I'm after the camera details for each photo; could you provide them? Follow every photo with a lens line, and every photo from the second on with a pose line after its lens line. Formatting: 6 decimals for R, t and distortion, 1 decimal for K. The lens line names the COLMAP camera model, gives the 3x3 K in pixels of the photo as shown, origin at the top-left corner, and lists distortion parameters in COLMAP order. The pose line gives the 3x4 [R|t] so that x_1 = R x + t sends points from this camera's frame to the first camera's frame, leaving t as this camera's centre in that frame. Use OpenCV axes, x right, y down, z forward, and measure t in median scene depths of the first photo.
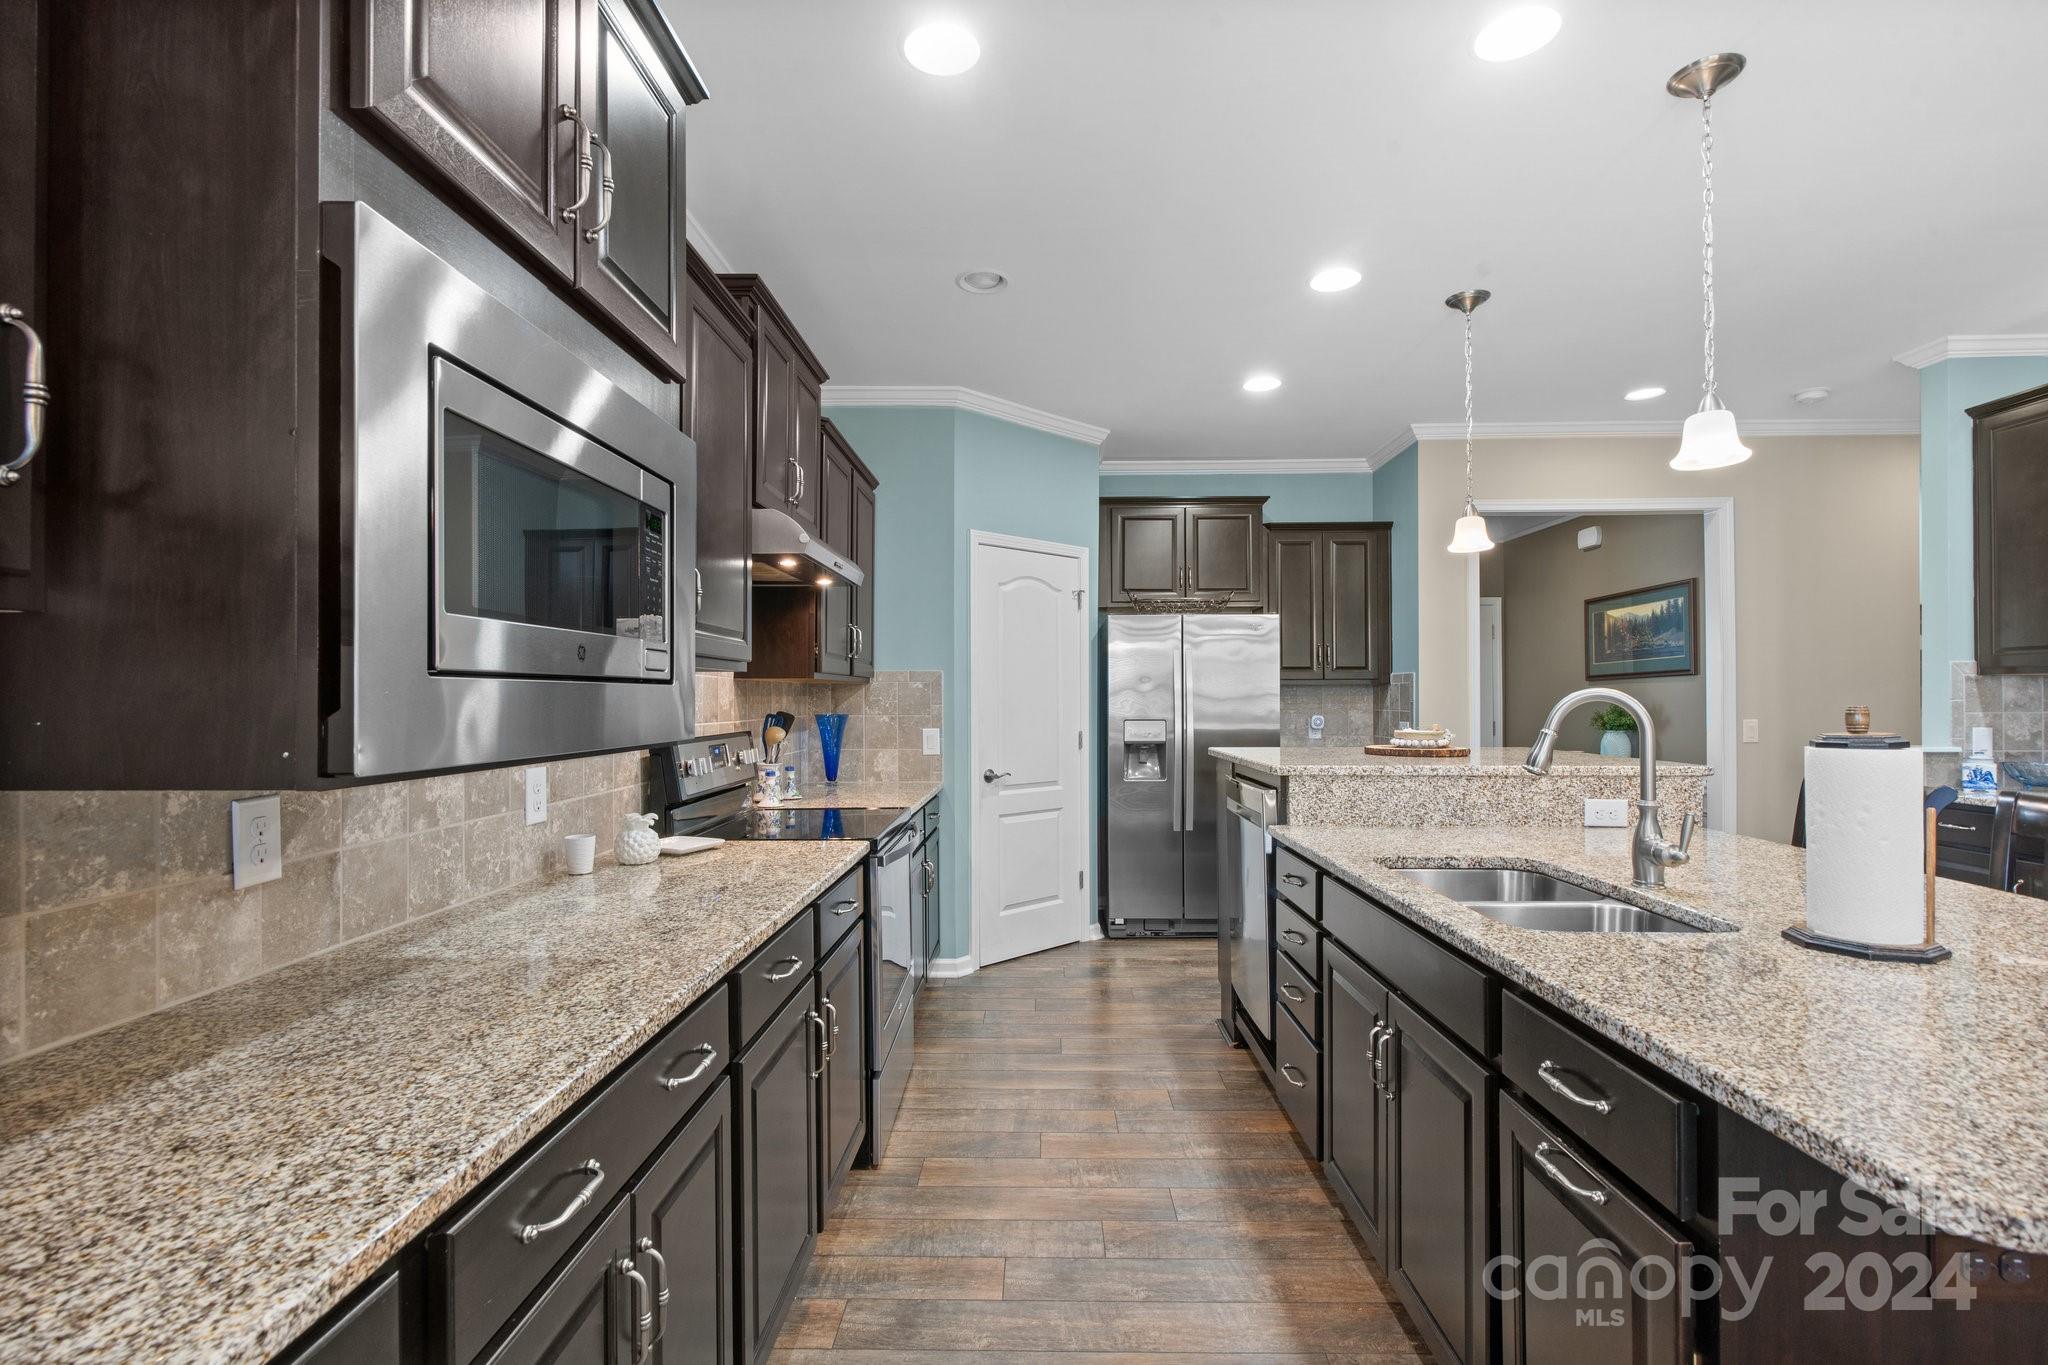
lens RADIAL K [[944.9, 0, 1026.9], [0, 944.9, 688.4], [0, 0, 1]] dist [-0.000392, 0.001267]
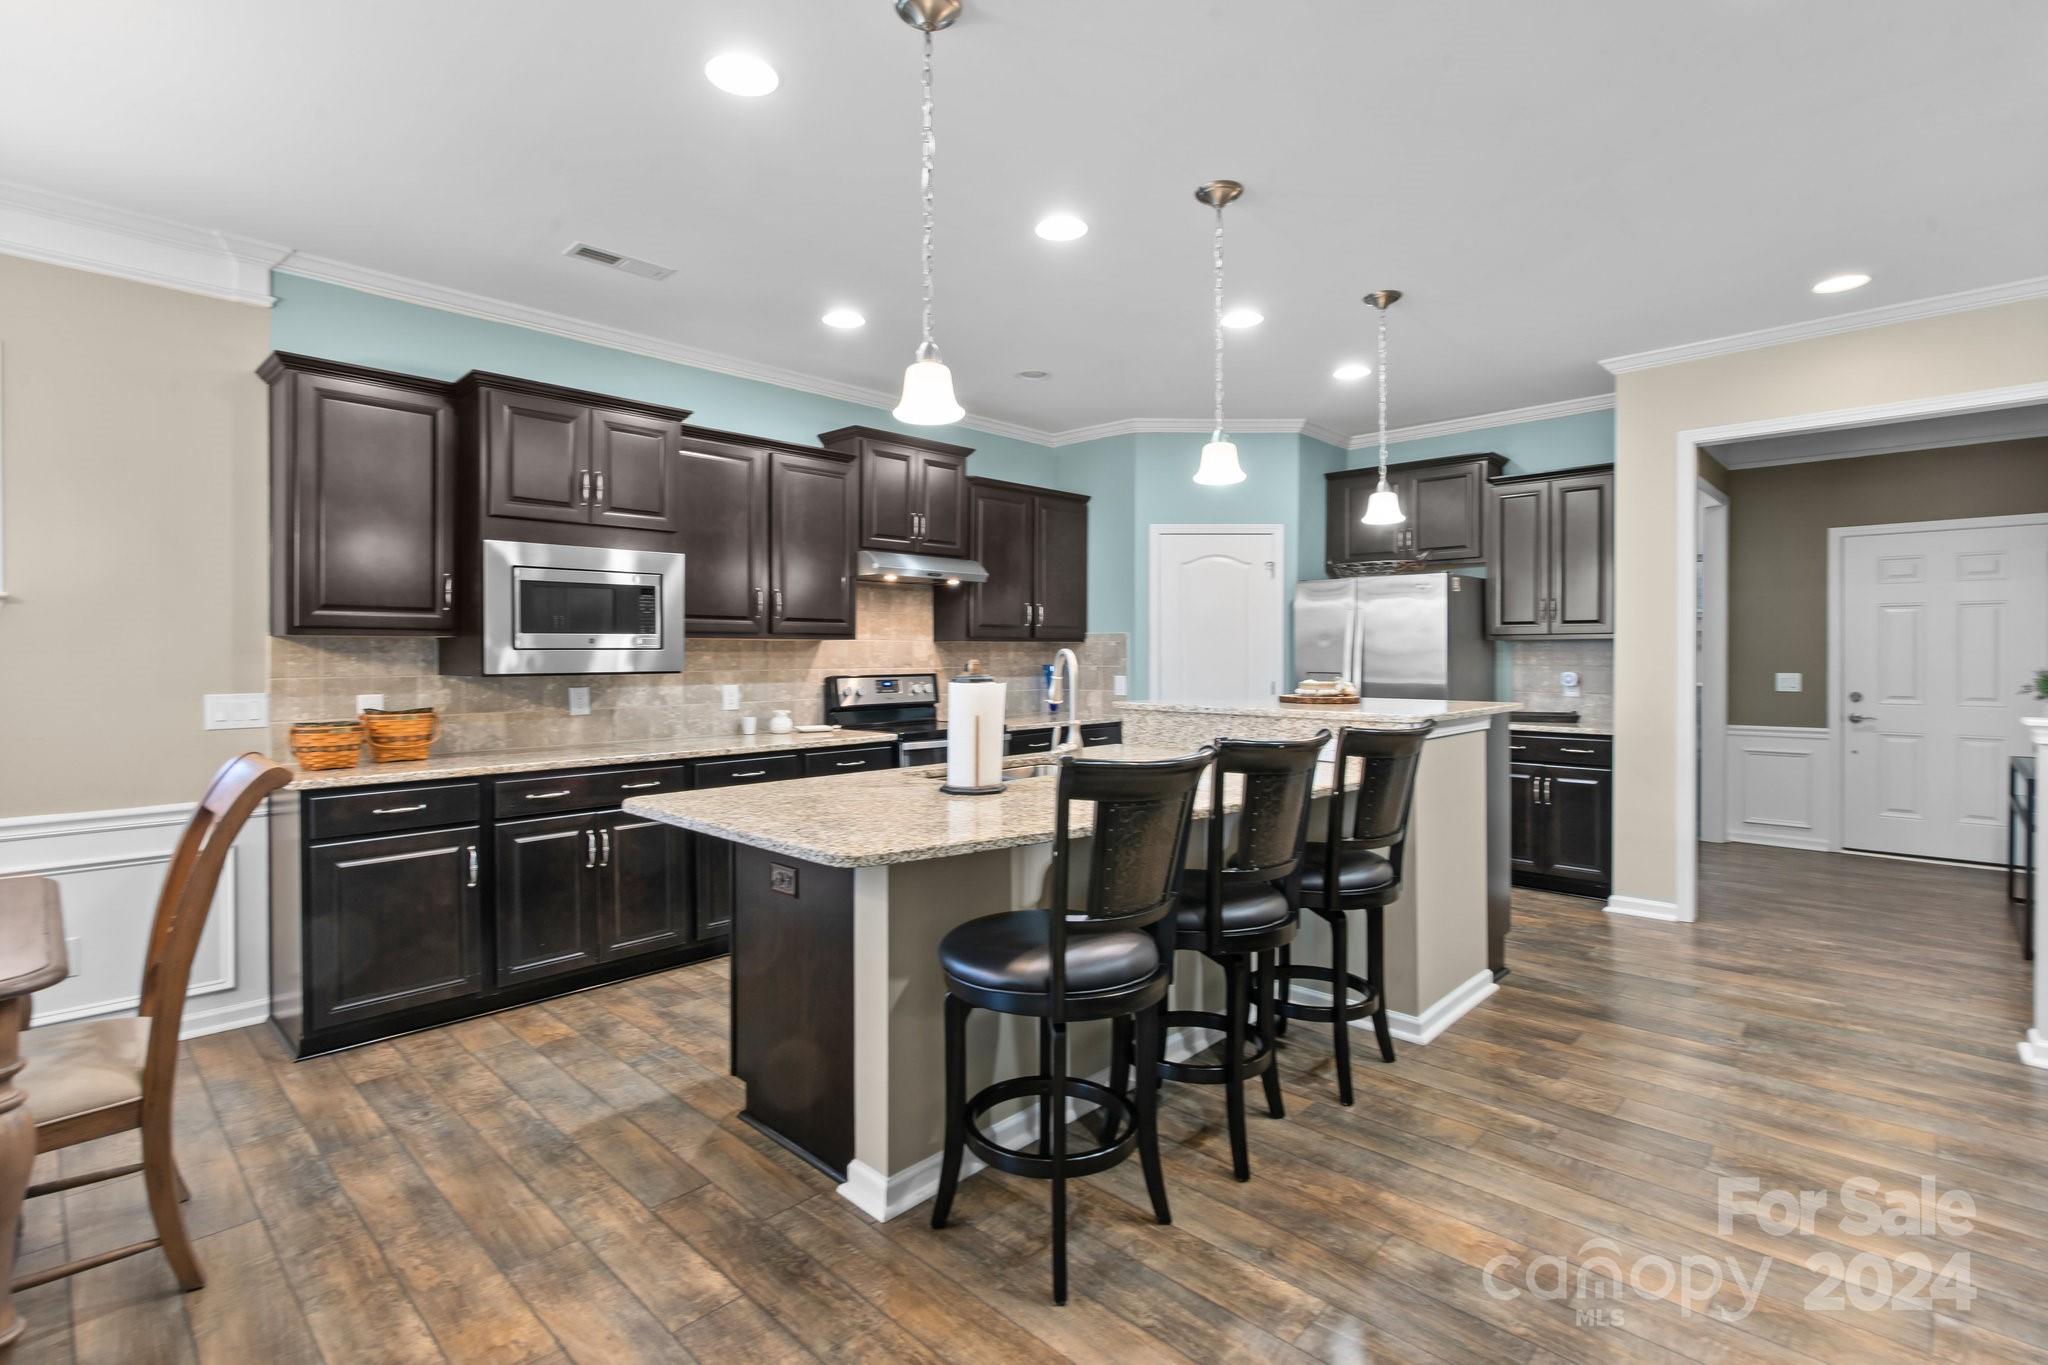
lens RADIAL K [[969.4, 0, 1027.3], [0, 969.4, 654.3], [0, 0, 1]] dist [0.000623, 0.000543]
pose [[0.736202, 0.000794, -0.676762, 0.733765], [0.007628, 0.999926, 0.009471, -0.002754], [0.676719, -0.012135, 0.736141, -0.103122]]
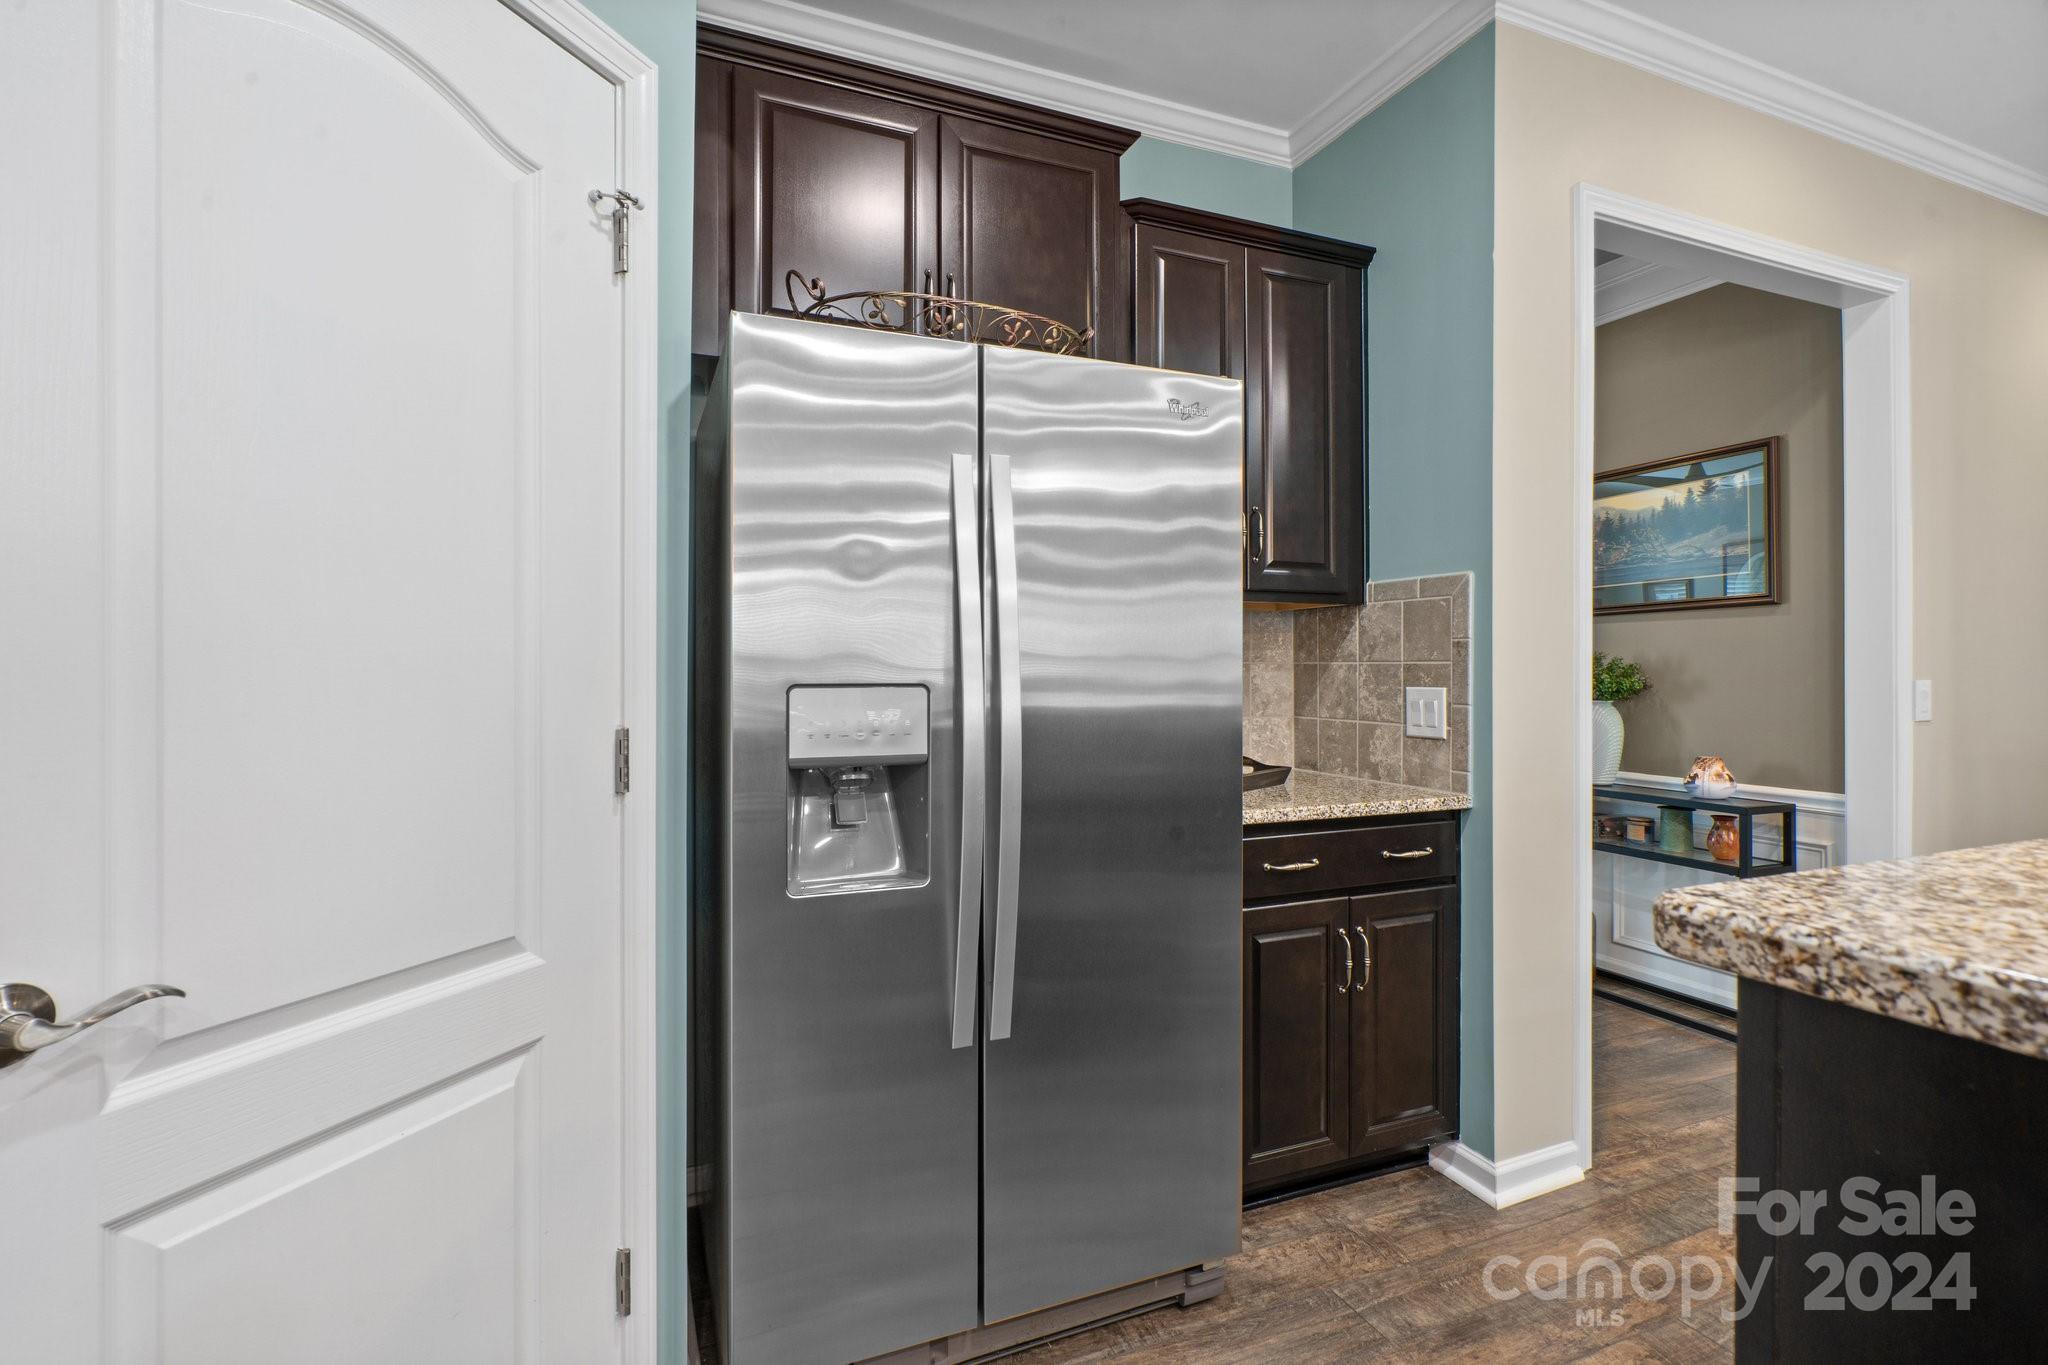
lens RADIAL K [[969.4, 0, 1027.3], [0, 969.4, 654.3], [0, 0, 1]] dist [0.000623, 0.000543]
pose [[0.910095, 0.008215, 0.414319, 0.054426], [-0.006733, 0.999965, -0.005037, 0.028436], [-0.414346, 0.001795, 0.910118, 0.802889]]
